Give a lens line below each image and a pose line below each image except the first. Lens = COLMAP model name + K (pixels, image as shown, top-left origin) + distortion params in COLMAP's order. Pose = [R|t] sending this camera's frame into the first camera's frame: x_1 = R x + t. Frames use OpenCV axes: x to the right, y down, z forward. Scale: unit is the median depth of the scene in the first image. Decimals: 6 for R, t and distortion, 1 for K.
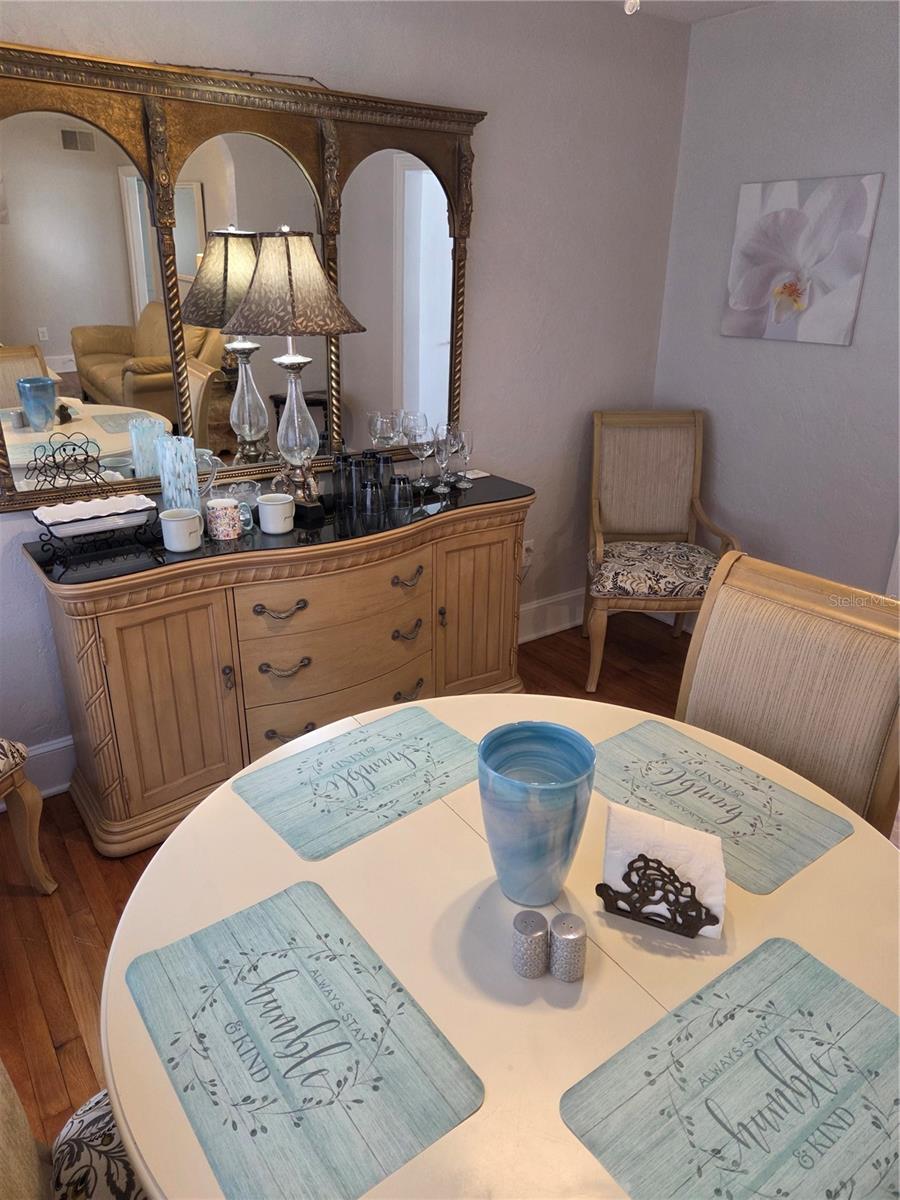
lens RADIAL K [[794.7, 0, 450.0], [0, 794.7, 600.0], [0, 0, 1]] dist [0.001554, 0.001513]
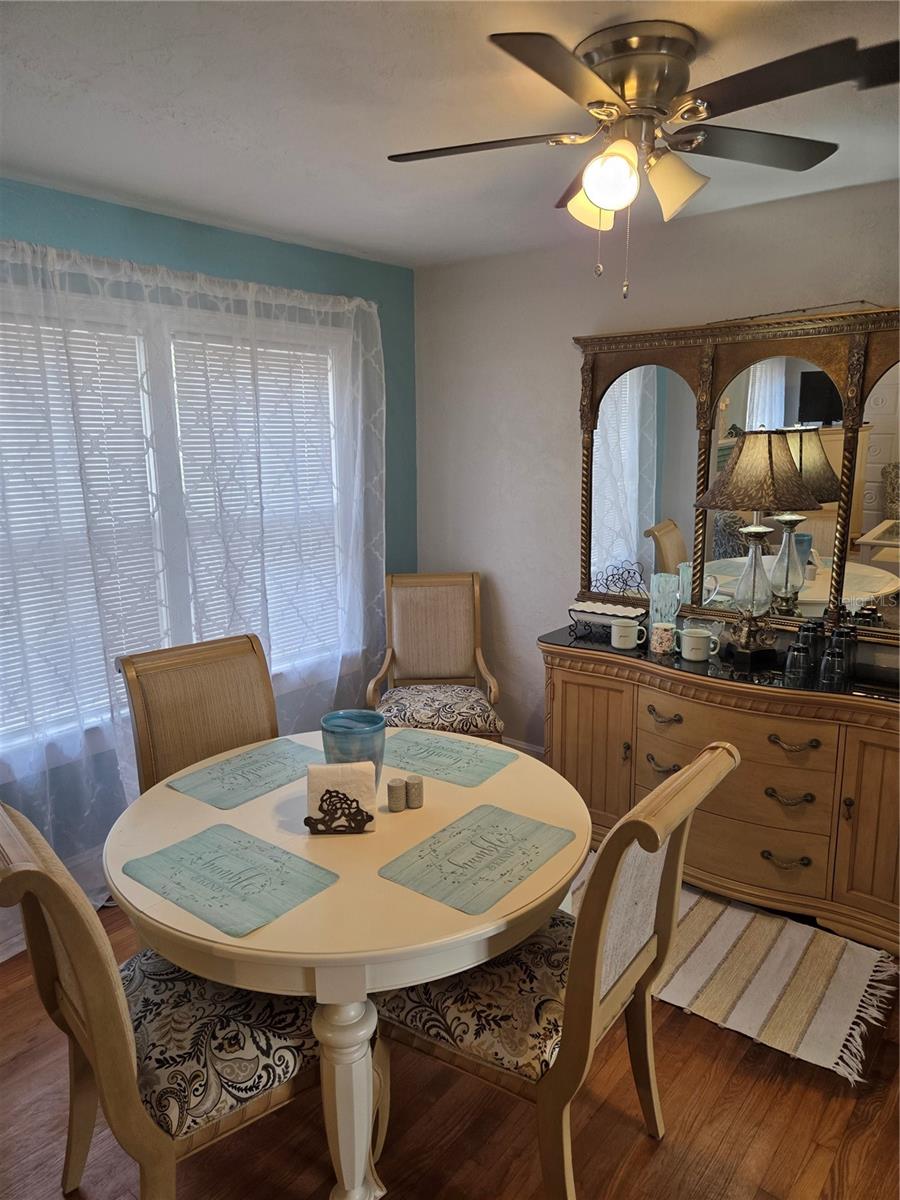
lens RADIAL K [[816.7, 0, 450.0], [0, 816.7, 600.0], [0, 0, 1]] dist [0.063927, -0.001301]
pose [[0.277394, 0.183675, -0.943035, 0.888916], [-0.358212, 0.930552, 0.075876, -0.136705], [0.891480, 0.316759, 0.323924, 0.224658]]
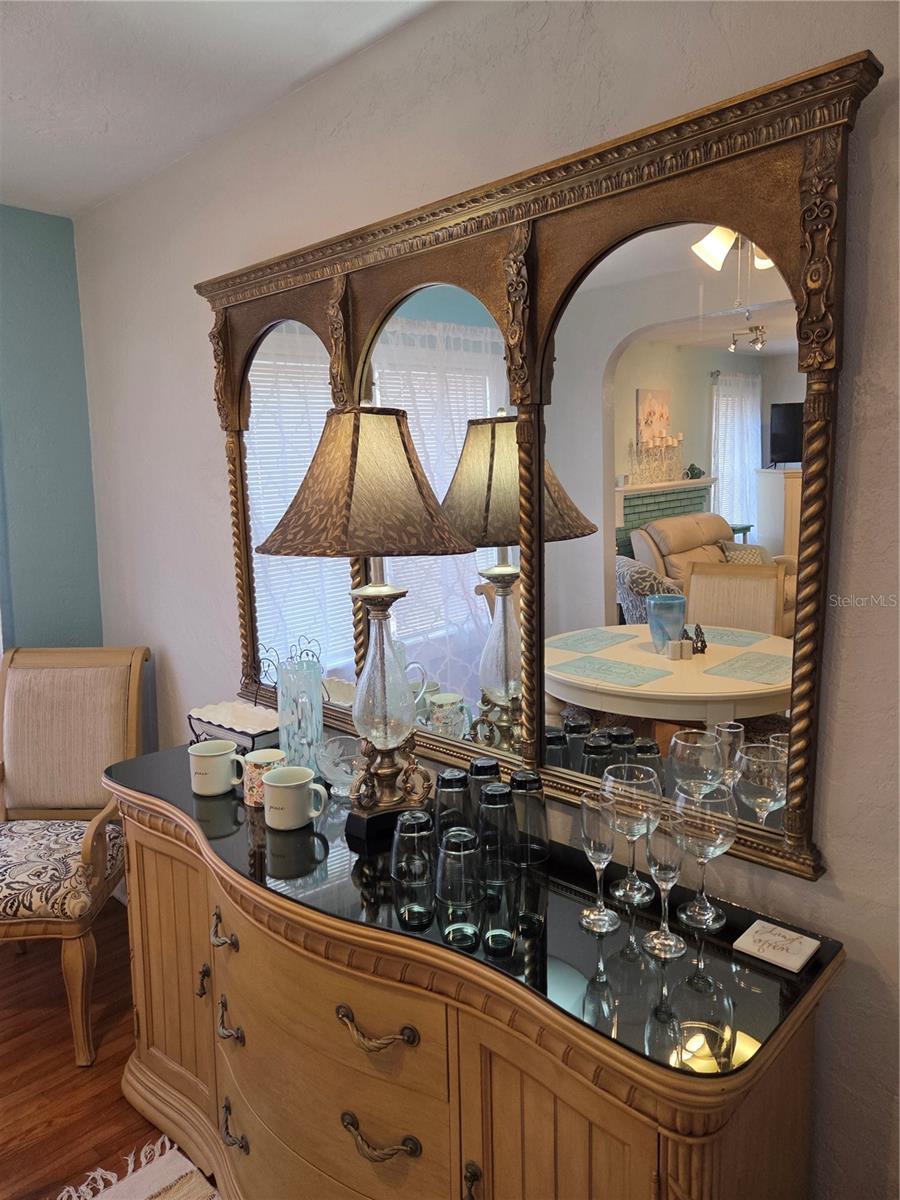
lens RADIAL K [[826.7, 0, 450.0], [0, 826.7, 583.9], [0, 0, 1]] dist [0.045427, -0.000072]
pose [[0.185644, 0.109370, -0.976511, 0.493174], [-0.362972, 0.931132, 0.035283, -0.363677], [0.913120, 0.347896, 0.212557, 0.929826]]
